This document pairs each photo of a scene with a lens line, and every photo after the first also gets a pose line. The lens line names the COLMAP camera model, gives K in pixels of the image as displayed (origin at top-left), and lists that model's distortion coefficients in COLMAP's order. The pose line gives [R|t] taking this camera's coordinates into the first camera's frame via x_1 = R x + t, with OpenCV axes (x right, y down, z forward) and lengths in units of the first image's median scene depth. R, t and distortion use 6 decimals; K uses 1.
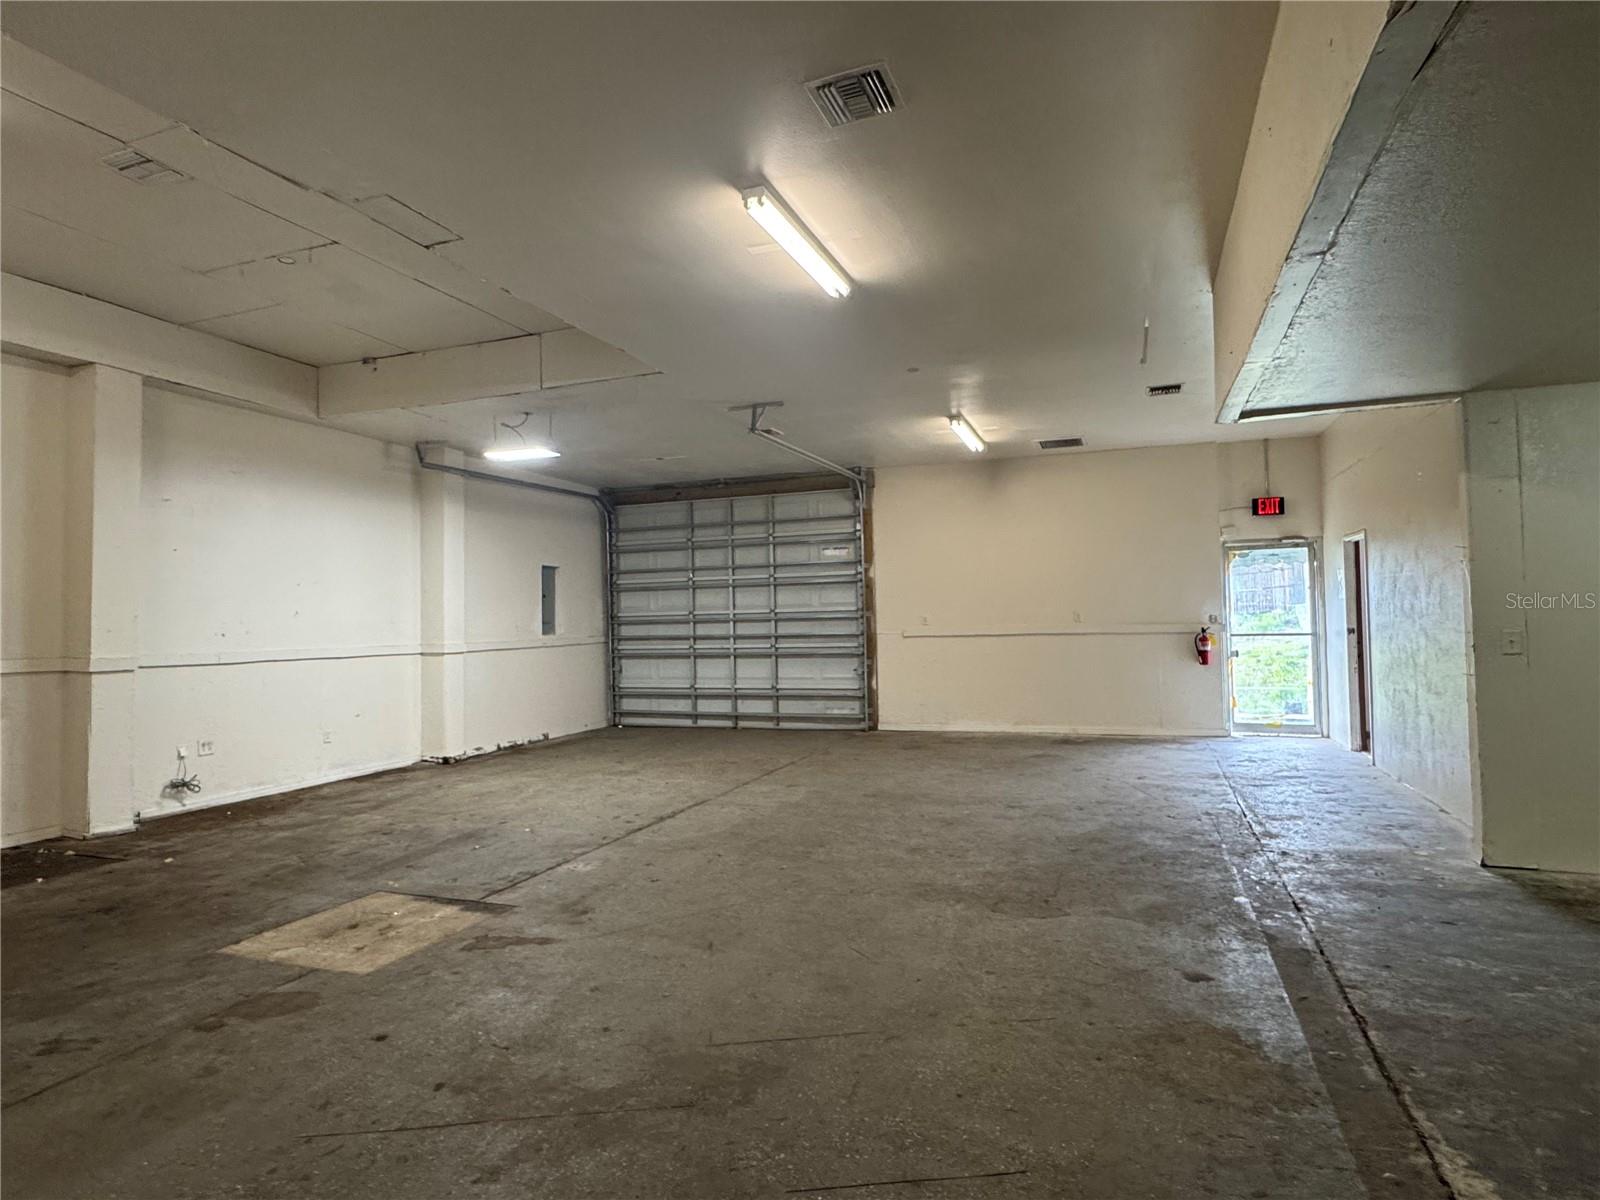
lens RADIAL K [[892.0, 0, 795.0], [0, 892.0, 598.7], [0, 0, 1]] dist [0.006854, -0.003049]
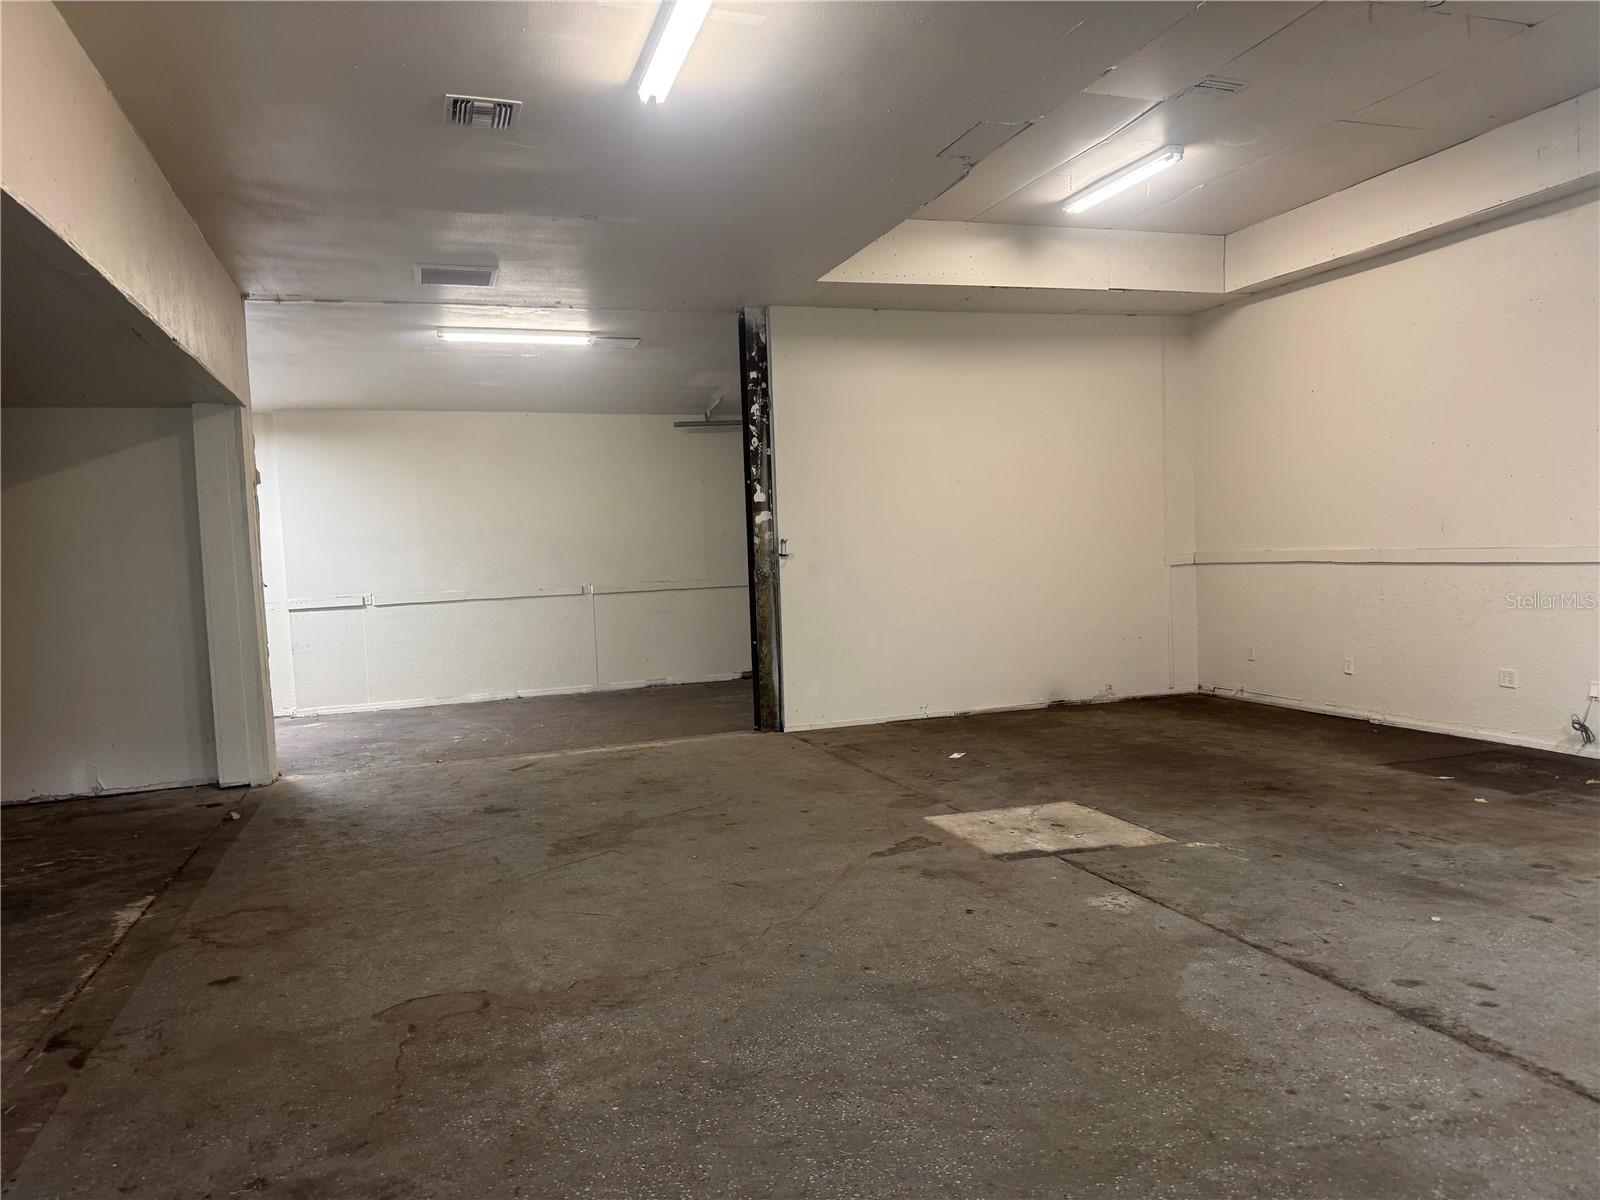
lens RADIAL K [[1116.6, 0, 791.8], [0, 1116.6, 600.4], [0, 0, 1]] dist [0.078746, -0.084346]
pose [[-0.773527, 0.082057, -0.628429, 0.626236], [0.077627, 0.996384, 0.034552, 0.033347], [0.628992, -0.022056, -0.777099, 2.037023]]
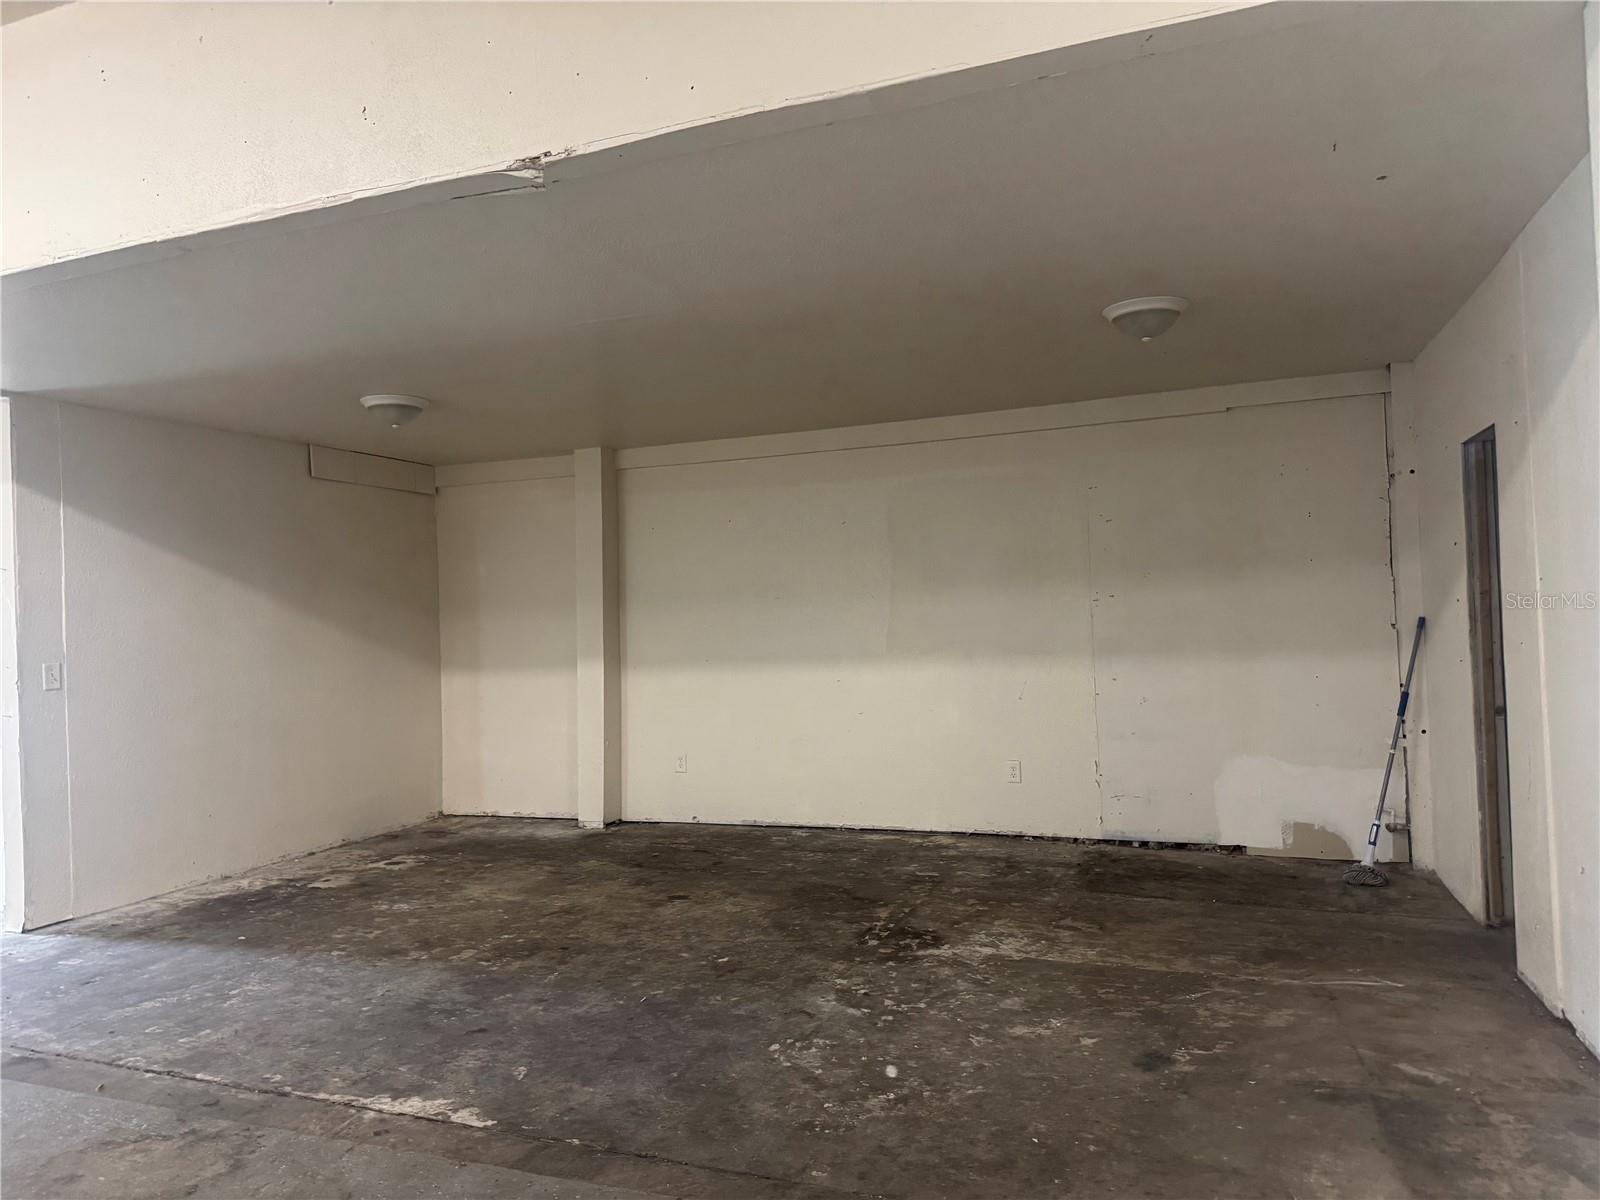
lens RADIAL K [[1116.6, 0, 792.6], [0, 1116.6, 608.5], [0, 0, 1]] dist [0.078746, -0.084346]
pose [[0.019097, 0.026433, 0.999468, -0.453927], [0.008011, 0.999614, -0.026590, 0.012420], [-0.999786, 0.008515, 0.018878, 0.252337]]
